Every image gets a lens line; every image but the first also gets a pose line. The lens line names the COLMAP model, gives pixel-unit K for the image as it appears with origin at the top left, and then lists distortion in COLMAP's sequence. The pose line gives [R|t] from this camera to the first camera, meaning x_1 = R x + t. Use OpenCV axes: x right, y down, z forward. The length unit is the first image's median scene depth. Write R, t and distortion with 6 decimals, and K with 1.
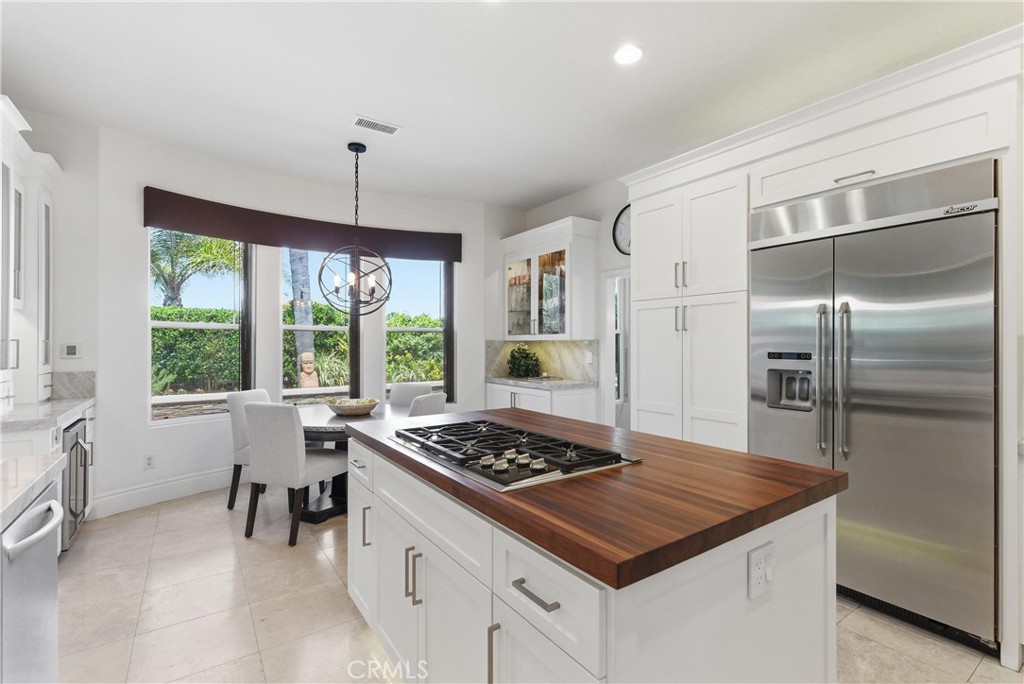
lens RADIAL K [[467.5, 0, 512.0], [0, 467.5, 342.0], [0, 0, 1]] dist [0.009046, 0.000046]
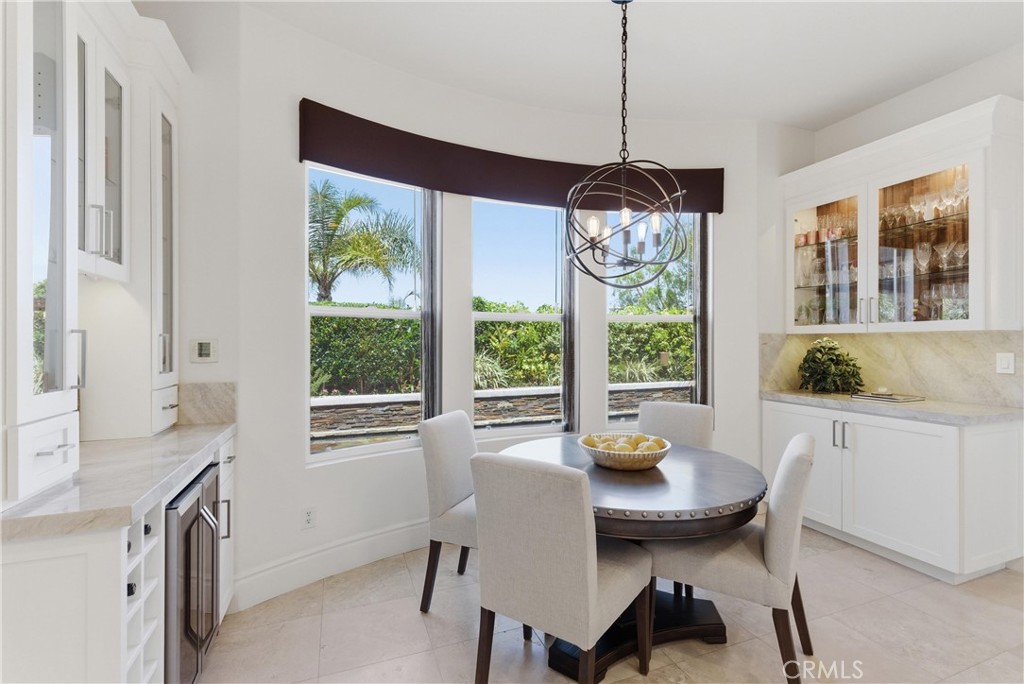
lens RADIAL K [[465.5, 0, 513.8], [0, 465.5, 340.2], [0, 0, 1]] dist [-0.000897, 0.000290]
pose [[0.972386, -0.003279, -0.233356, -0.234848], [0.003790, 0.999991, 0.001740, 0.003057], [0.233348, -0.002577, 0.972390, 0.301365]]
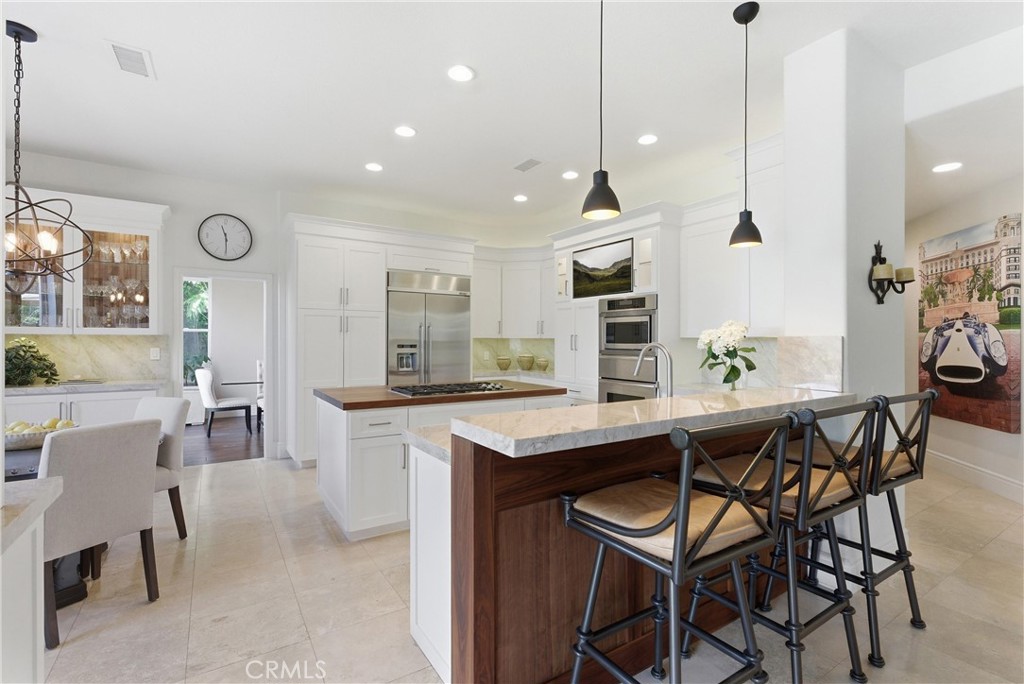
lens RADIAL K [[465.5, 0, 513.8], [0, 465.5, 340.2], [0, 0, 1]] dist [-0.000897, 0.000290]
pose [[0.036804, 0.000370, 0.999322, -0.665841], [-0.008697, 0.999962, -0.000050, -0.000391], [-0.999285, -0.008690, 0.036806, 0.210738]]
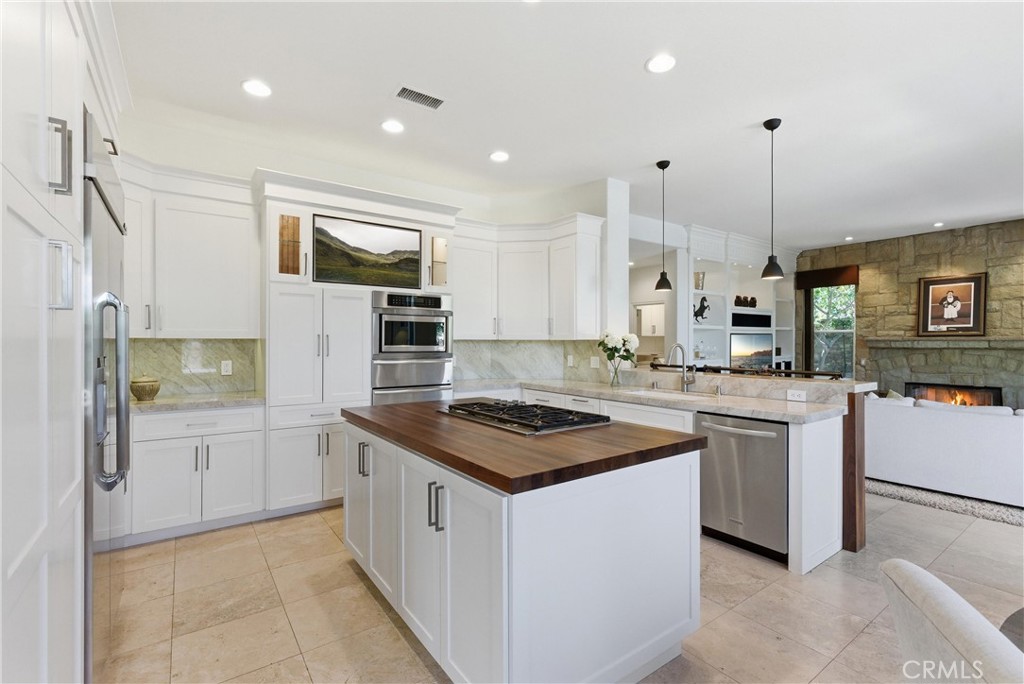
lens RADIAL K [[465.5, 0, 513.8], [0, 465.5, 340.2], [0, 0, 1]] dist [-0.000897, 0.000290]
pose [[-0.999932, 0.001033, -0.011655, 0.007009], [0.001144, 0.999954, -0.009478, 0.002500], [0.011645, -0.009491, -0.999887, 0.775161]]
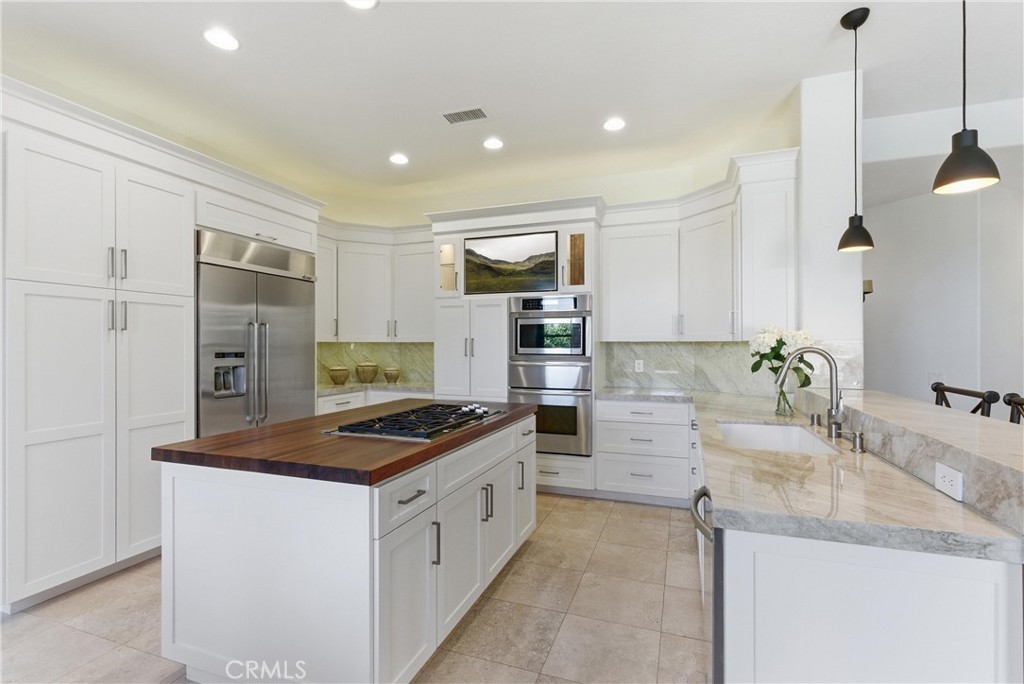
lens RADIAL K [[465.5, 0, 513.8], [0, 465.5, 340.2], [0, 0, 1]] dist [-0.000897, 0.000290]
pose [[-0.574900, 0.009443, 0.818169, -0.409513], [-0.003162, 0.999900, -0.013762, 0.001912], [-0.818217, -0.010499, -0.574813, 0.507805]]
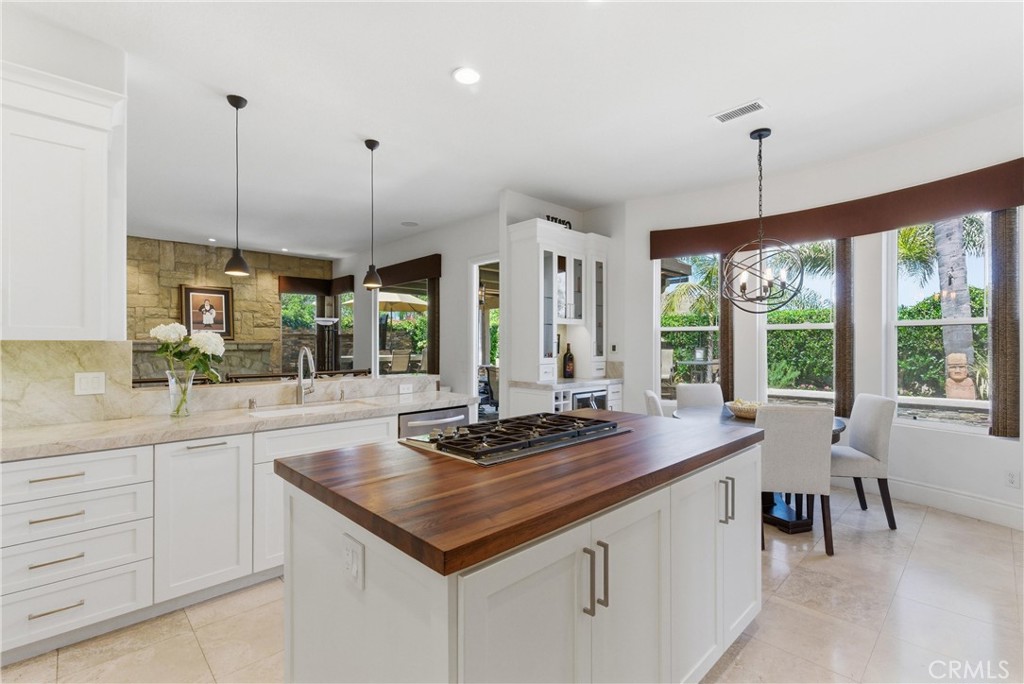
lens RADIAL K [[462.3, 0, 519.7], [0, 462.3, 344.2], [0, 0, 1]] dist [0.001898, 0.000312]
pose [[0.174550, 0.000036, -0.984648, 0.351208], [0.007624, 0.999970, 0.001389, 0.000003], [0.984619, -0.007749, 0.174544, 0.257252]]
